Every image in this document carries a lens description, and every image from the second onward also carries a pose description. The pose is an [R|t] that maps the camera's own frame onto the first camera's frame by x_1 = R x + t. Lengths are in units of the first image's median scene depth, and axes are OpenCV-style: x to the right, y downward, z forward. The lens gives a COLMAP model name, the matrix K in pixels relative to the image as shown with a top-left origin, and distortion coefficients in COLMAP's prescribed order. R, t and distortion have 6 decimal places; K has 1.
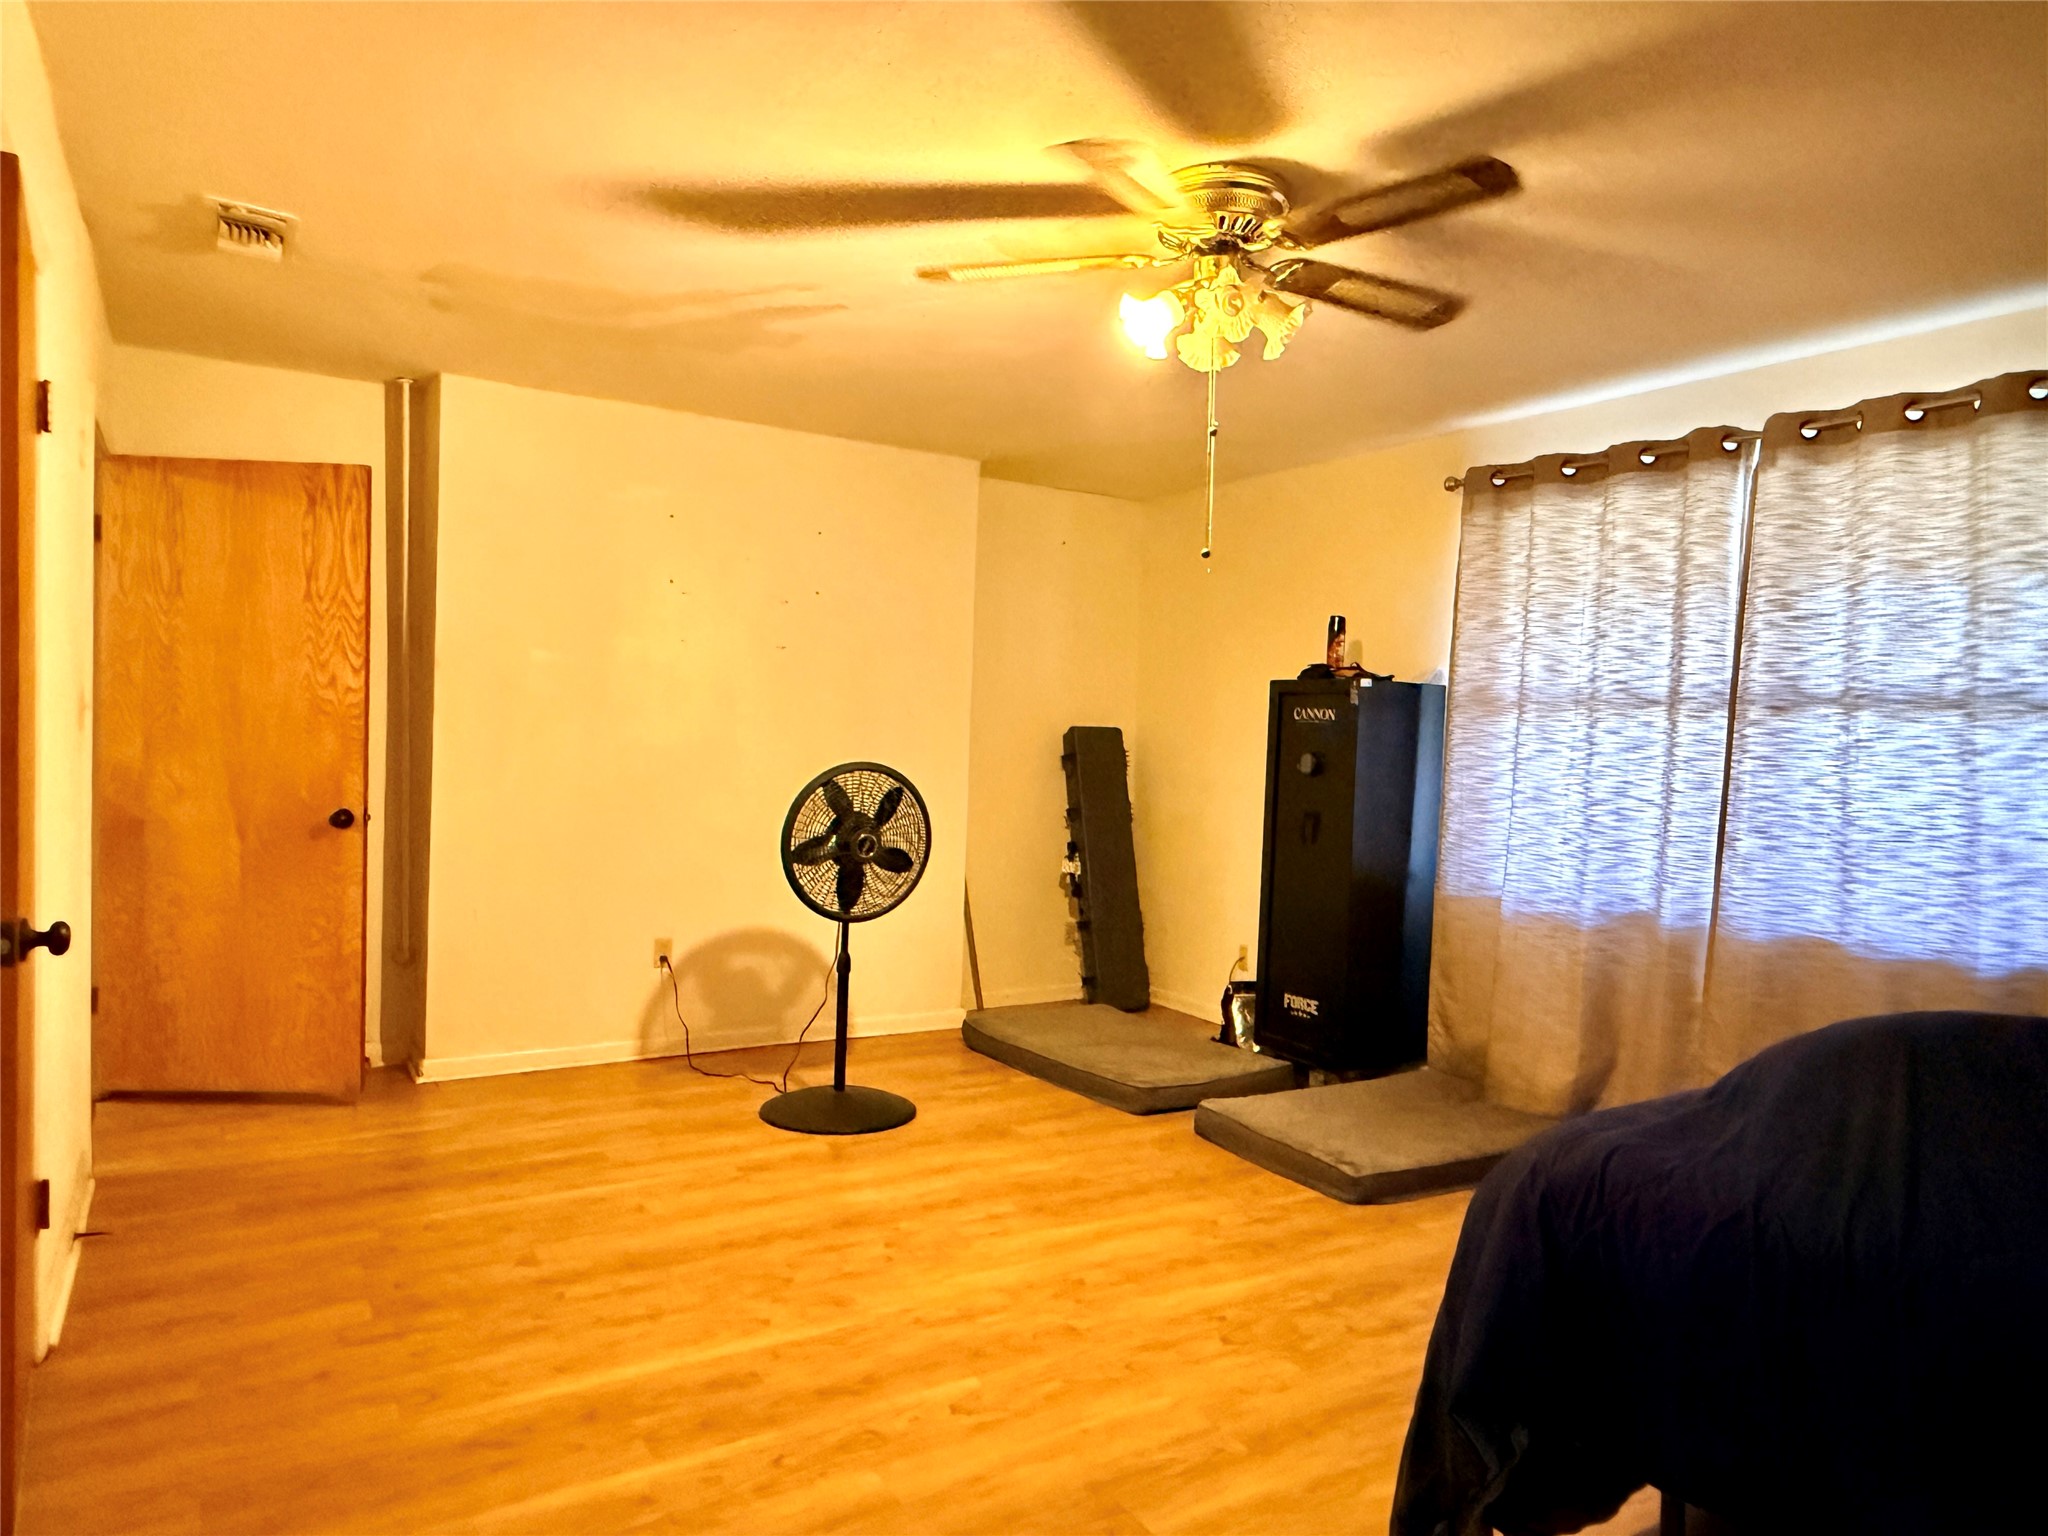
lens RADIAL K [[1314.7, 0, 1024.7], [0, 1314.7, 773.4], [0, 0, 1]] dist [0.005588, 0.001010]
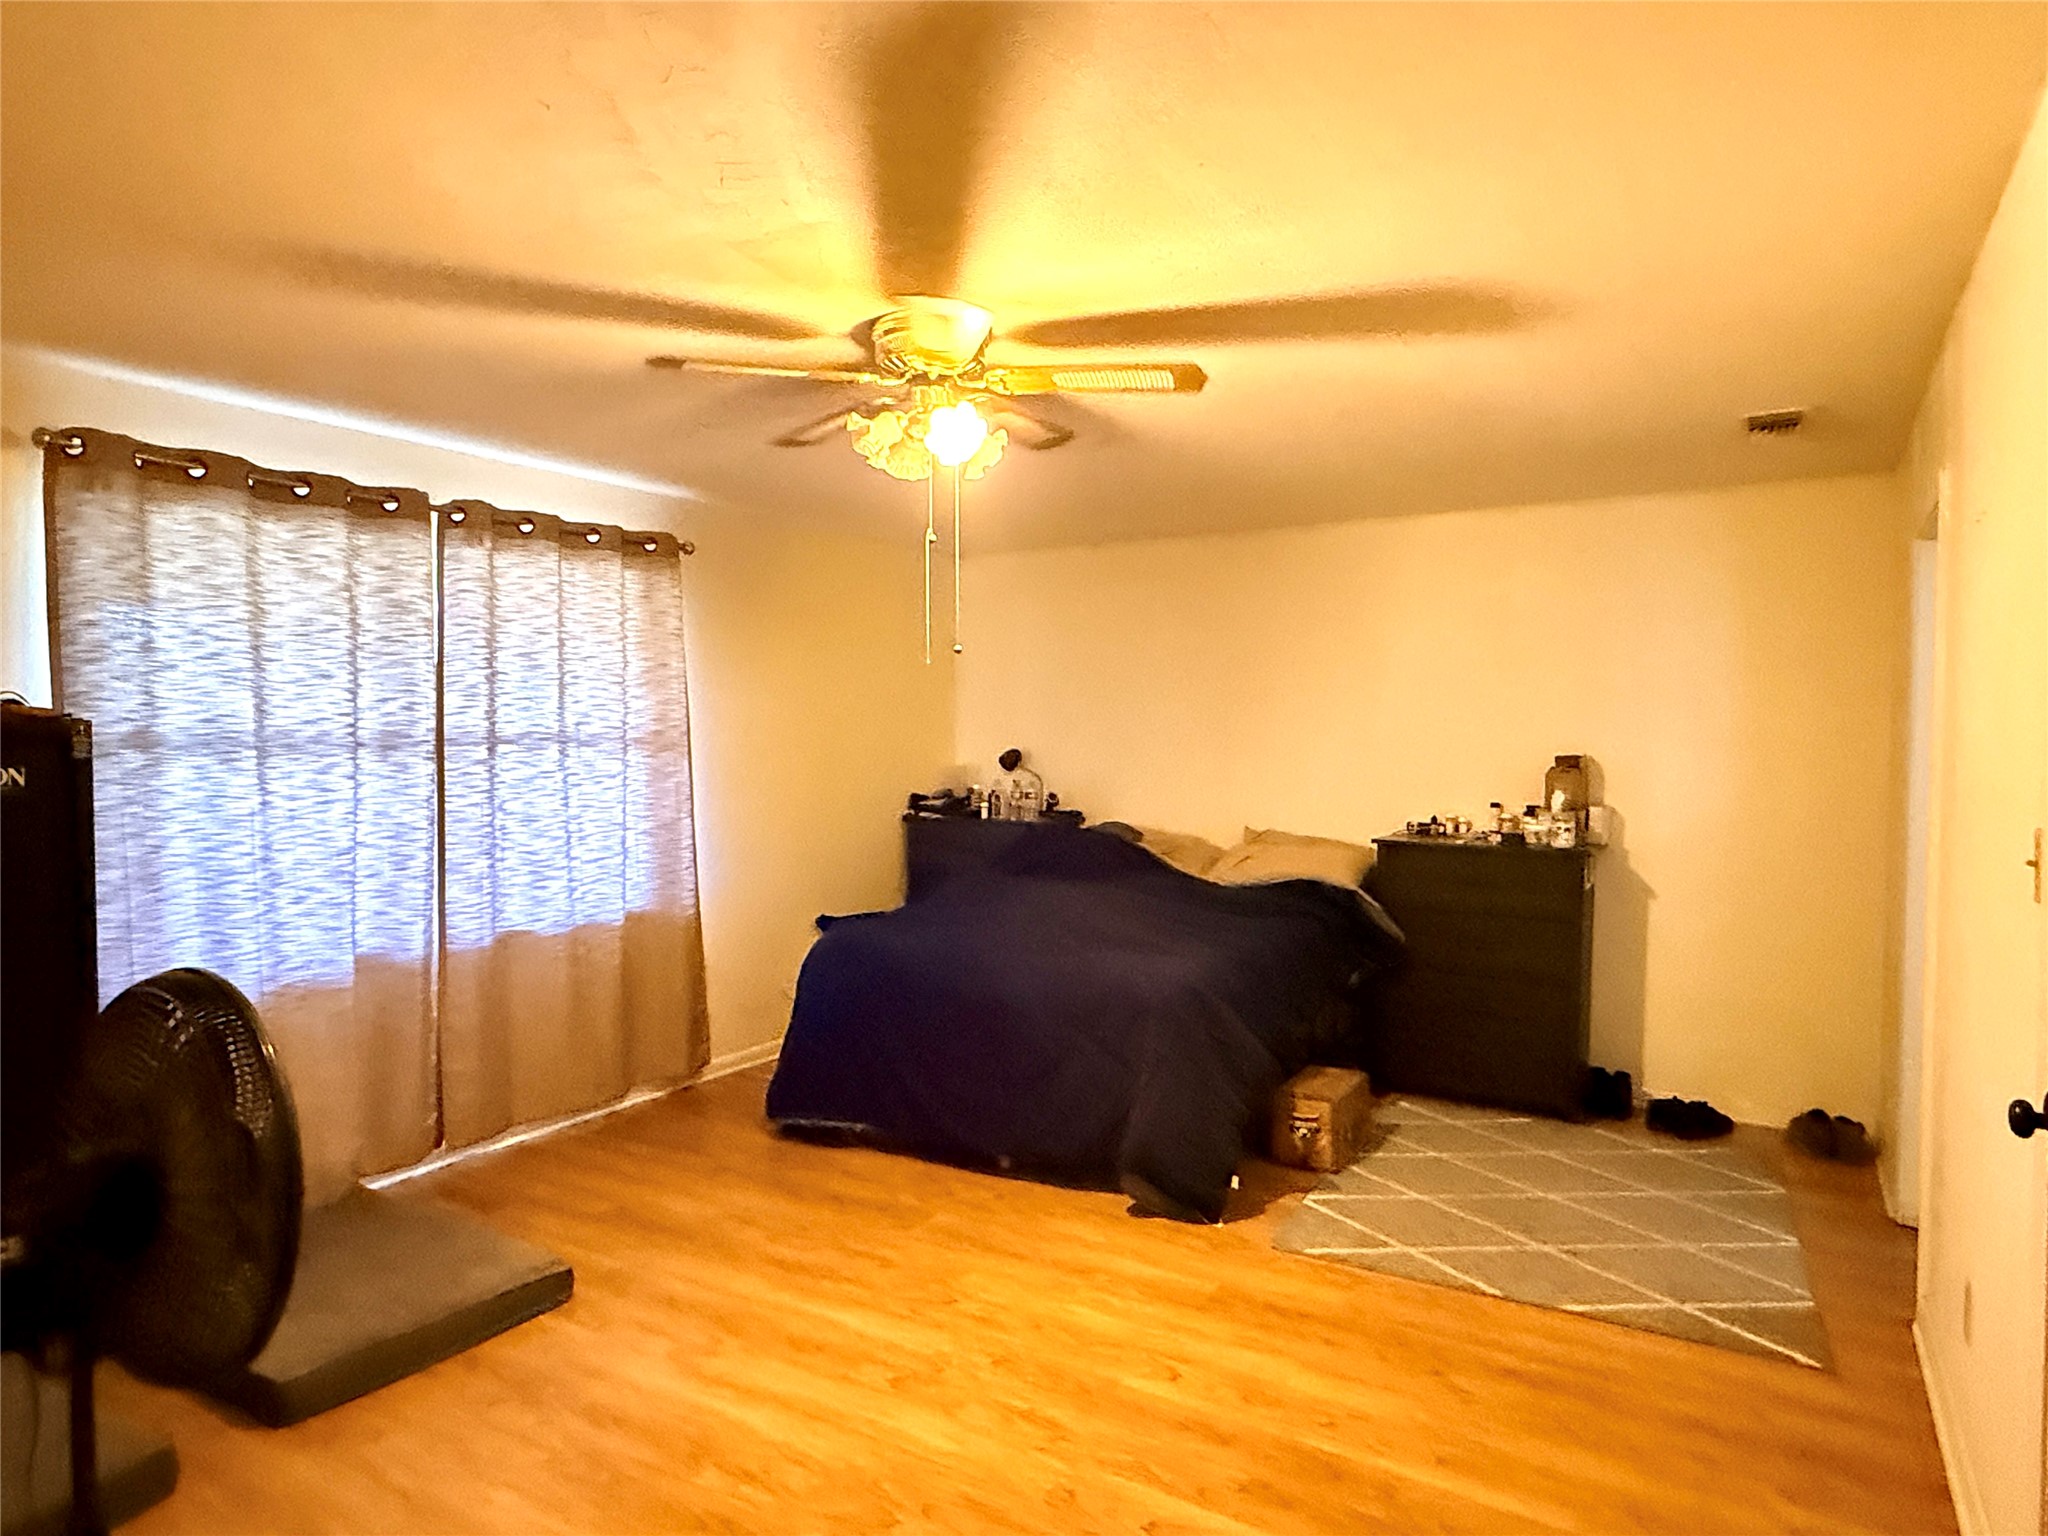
lens RADIAL K [[1198.0, 0, 1025.9], [0, 1198.0, 768.5], [0, 0, 1]] dist [-0.005021, -0.001111]
pose [[-0.436940, -0.053792, 0.897881, -0.590169], [0.023661, 0.997178, 0.071254, -0.093335], [-0.899179, 0.052378, -0.434434, 0.983882]]
